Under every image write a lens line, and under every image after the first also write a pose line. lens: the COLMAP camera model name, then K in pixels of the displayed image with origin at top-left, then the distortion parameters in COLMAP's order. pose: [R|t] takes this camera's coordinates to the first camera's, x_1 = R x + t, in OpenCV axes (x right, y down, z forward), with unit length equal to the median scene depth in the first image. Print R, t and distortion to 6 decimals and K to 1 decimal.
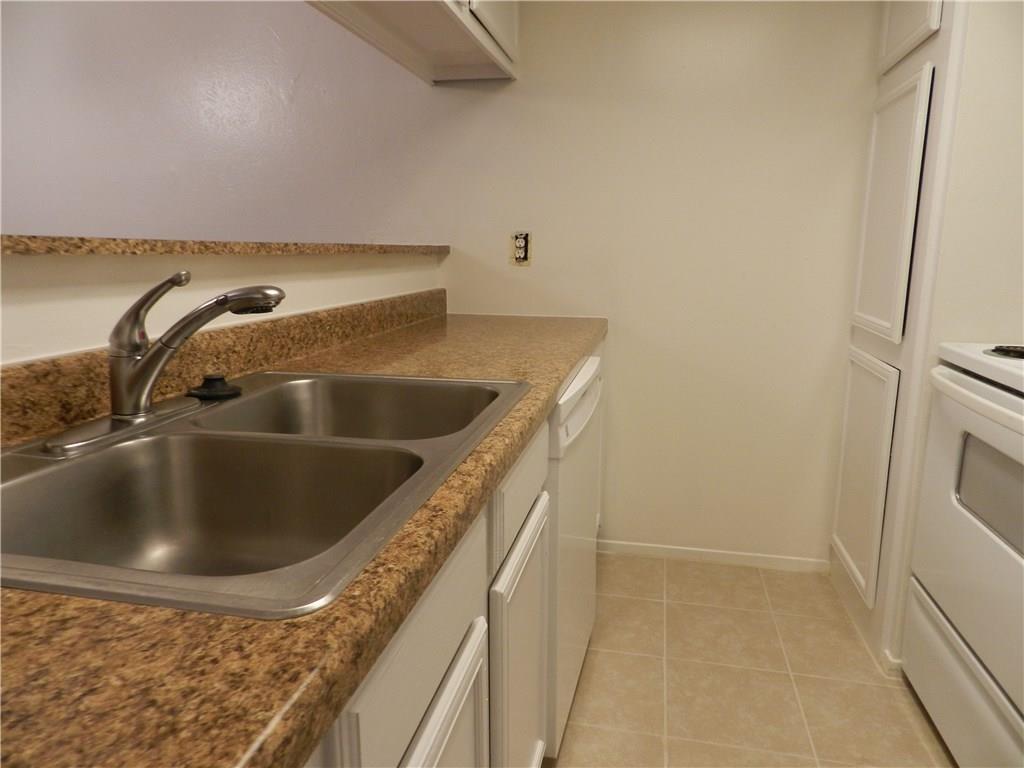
lens RADIAL K [[693.5, 0, 512.2], [0, 693.5, 385.5], [0, 0, 1]] dist [0.017363, -0.003768]
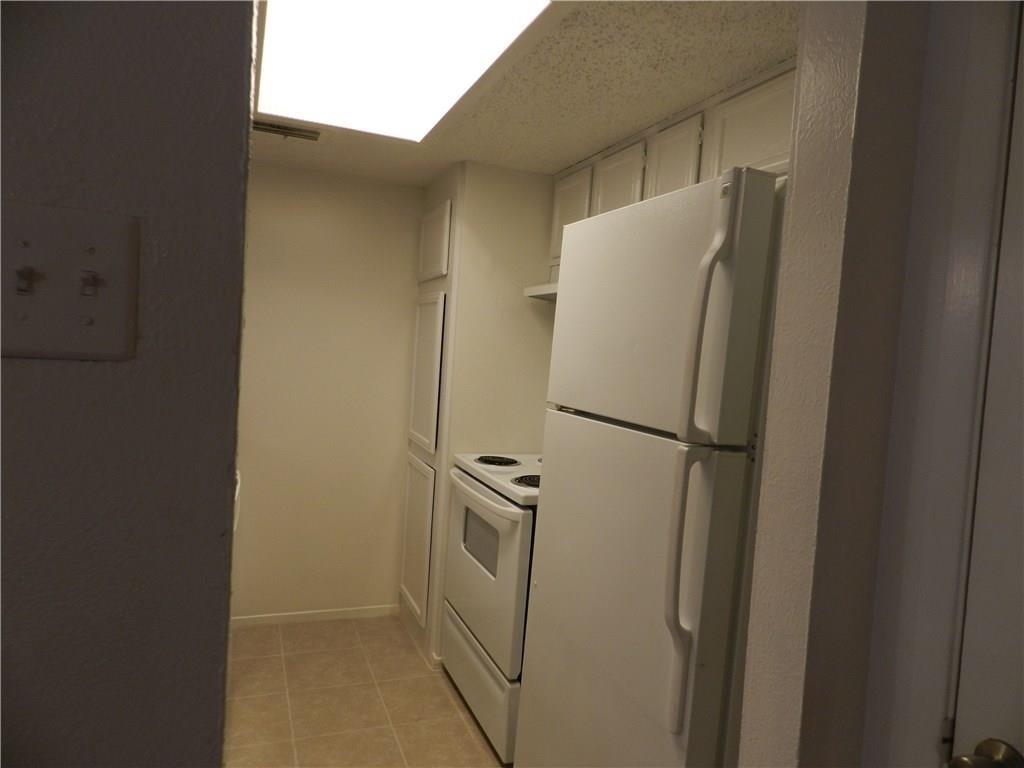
lens RADIAL K [[693.5, 0, 512.2], [0, 693.5, 385.5], [0, 0, 1]] dist [0.017363, -0.003768]
pose [[0.832891, 0.021646, 0.553013, -0.206026], [0.044040, 0.993474, -0.105214, -0.043838], [-0.551682, 0.111986, 0.826503, -0.491894]]
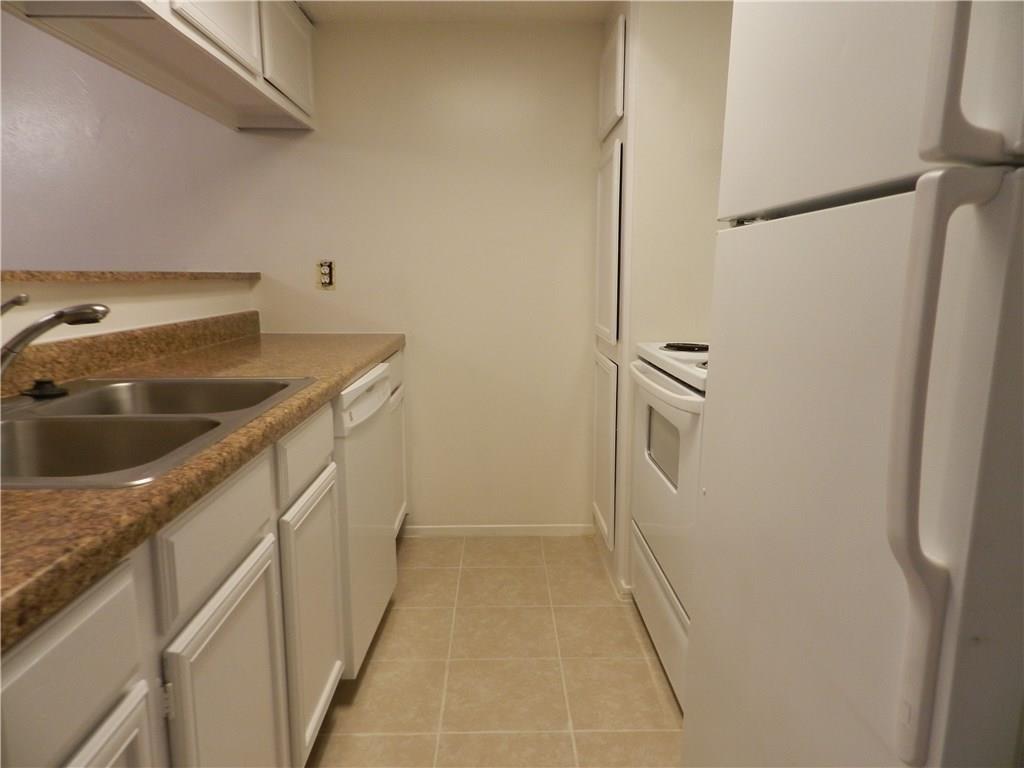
lens RADIAL K [[692.8, 0, 512.0], [0, 692.8, 384.0], [0, 0, 1]] dist [0.018619, -0.003958]
pose [[0.973094, -0.040882, 0.226752, 0.065619], [0.049230, 0.998297, -0.031283, 0.049749], [-0.225087, 0.041604, 0.973450, -0.262748]]
